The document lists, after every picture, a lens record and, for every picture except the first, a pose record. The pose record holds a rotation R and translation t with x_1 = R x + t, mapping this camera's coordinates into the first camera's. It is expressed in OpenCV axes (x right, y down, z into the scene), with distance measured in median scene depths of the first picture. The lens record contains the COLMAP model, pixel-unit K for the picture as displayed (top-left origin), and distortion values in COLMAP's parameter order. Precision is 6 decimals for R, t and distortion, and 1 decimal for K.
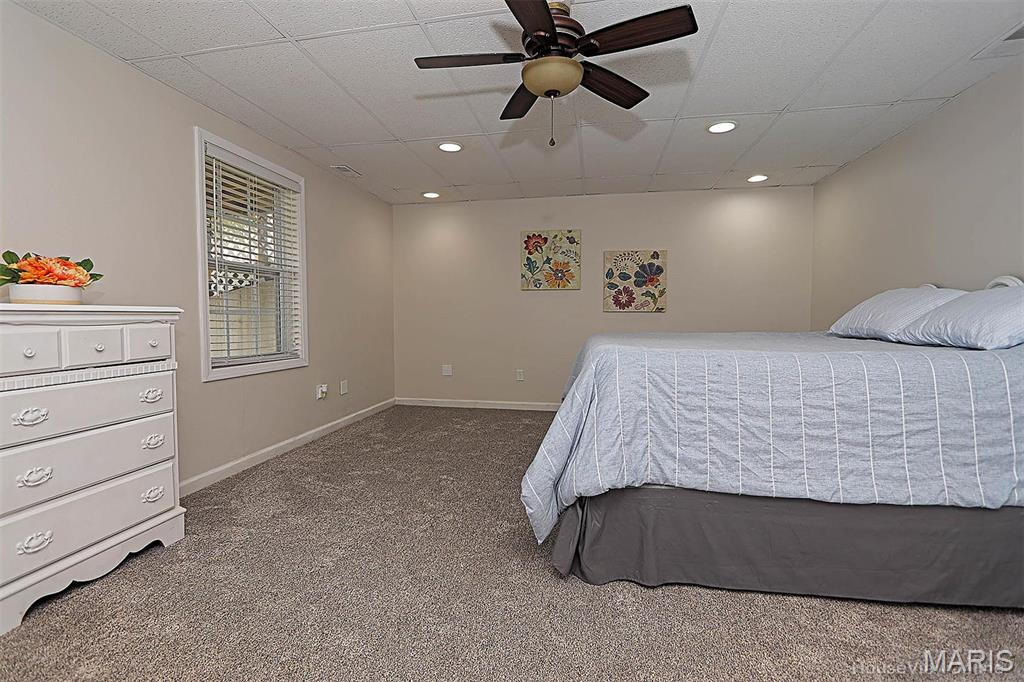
lens RADIAL K [[471.9, 0, 504.8], [0, 471.9, 337.7], [0, 0, 1]] dist [-0.015645, 0.002357]
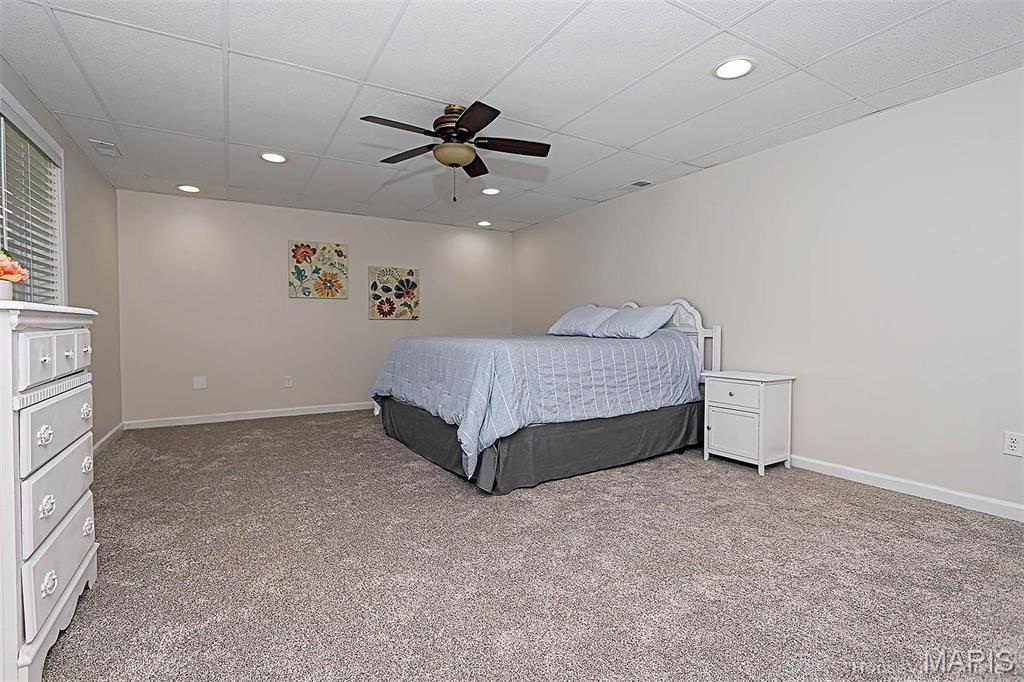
lens RADIAL K [[471.9, 0, 504.8], [0, 471.9, 337.7], [0, 0, 1]] dist [-0.015645, 0.002357]
pose [[0.750551, -0.018695, 0.660548, -0.321668], [0.030592, 0.999511, -0.006471, 0.007092], [-0.660104, 0.025064, 0.750756, -0.069828]]
